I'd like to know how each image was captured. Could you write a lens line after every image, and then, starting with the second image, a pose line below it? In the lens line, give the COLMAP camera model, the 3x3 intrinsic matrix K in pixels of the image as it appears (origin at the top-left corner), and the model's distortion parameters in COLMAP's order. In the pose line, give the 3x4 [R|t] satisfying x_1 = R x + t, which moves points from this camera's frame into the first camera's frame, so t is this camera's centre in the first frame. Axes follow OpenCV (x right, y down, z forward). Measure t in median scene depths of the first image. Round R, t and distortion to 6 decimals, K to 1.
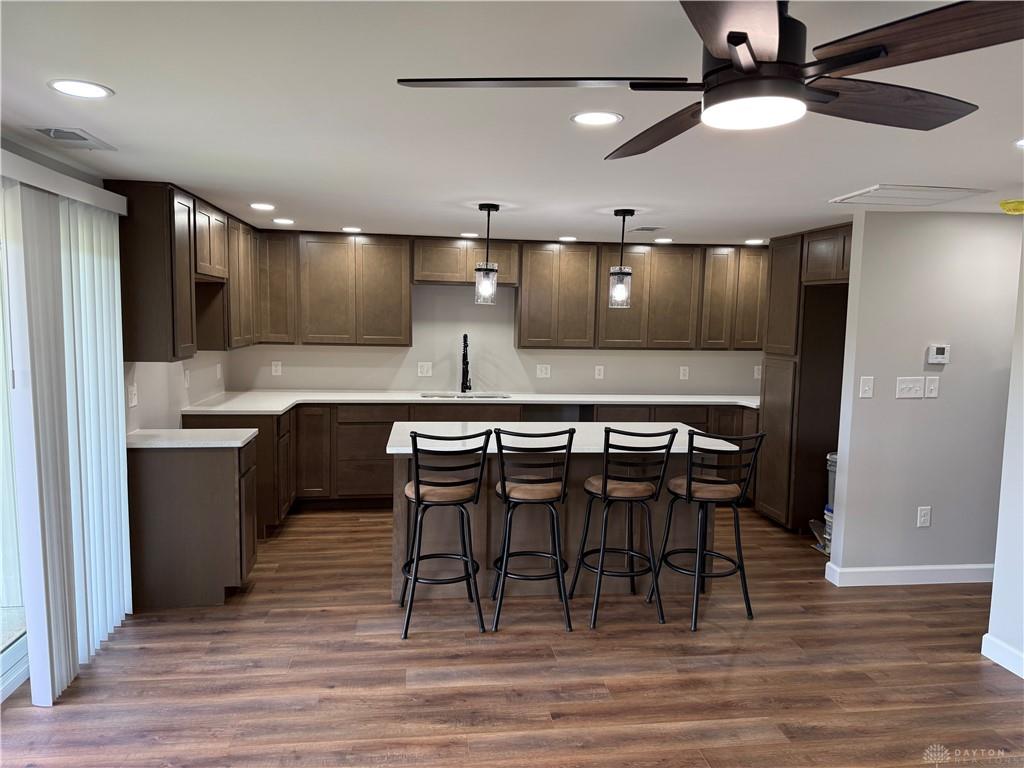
lens RADIAL K [[722.3, 0, 517.6], [0, 722.3, 391.0], [0, 0, 1]] dist [0.070717, -0.105335]
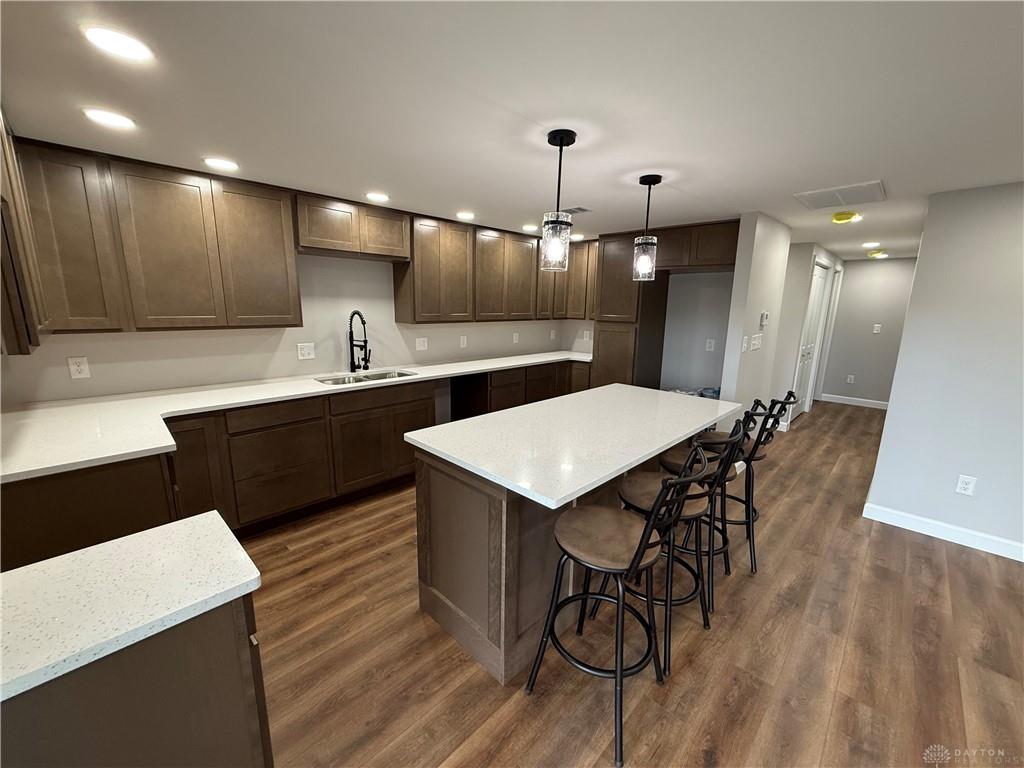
lens RADIAL K [[408.3, 0, 512.0], [0, 408.3, 384.0], [0, 0, 1]] dist [0.000905, 0.000016]
pose [[0.789535, -0.126018, 0.600628, -0.256021], [0.061867, 0.990049, 0.126398, -0.041214], [-0.610579, -0.062637, 0.789475, 0.476828]]
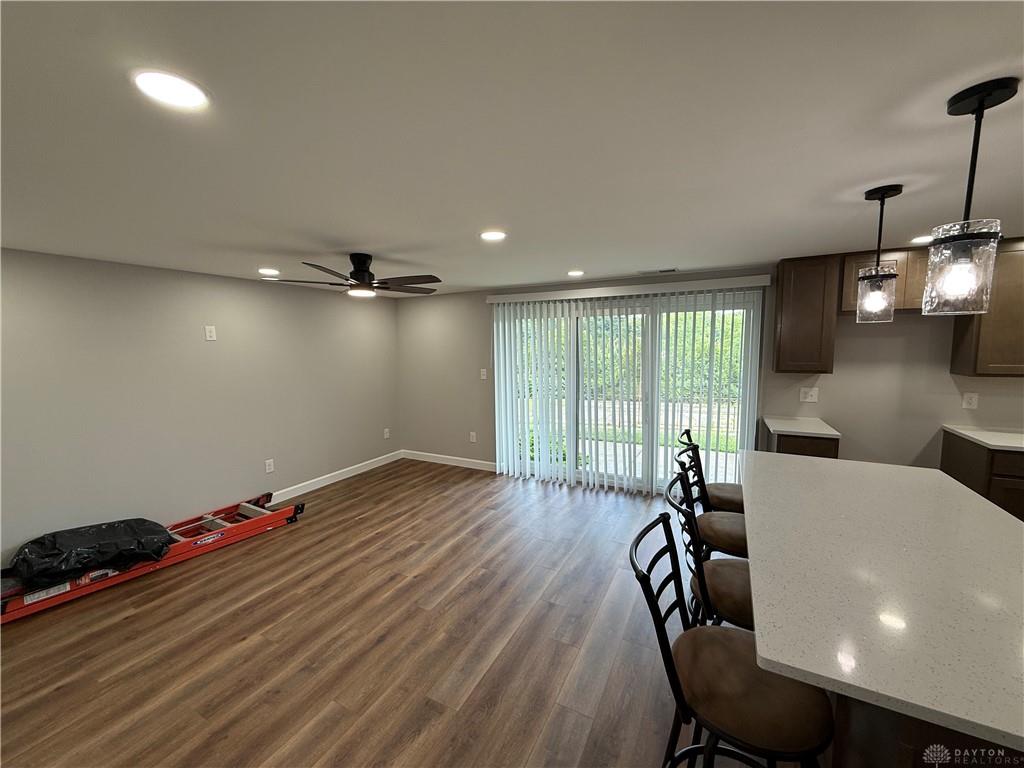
lens RADIAL K [[408.3, 0, 512.0], [0, 408.3, 384.0], [0, 0, 1]] dist [0.000905, 0.000016]
pose [[-0.575353, 0.074275, -0.814526, 0.377243], [-0.075952, 0.986713, 0.143627, -0.061795], [0.814371, 0.144501, -0.562067, 0.669476]]
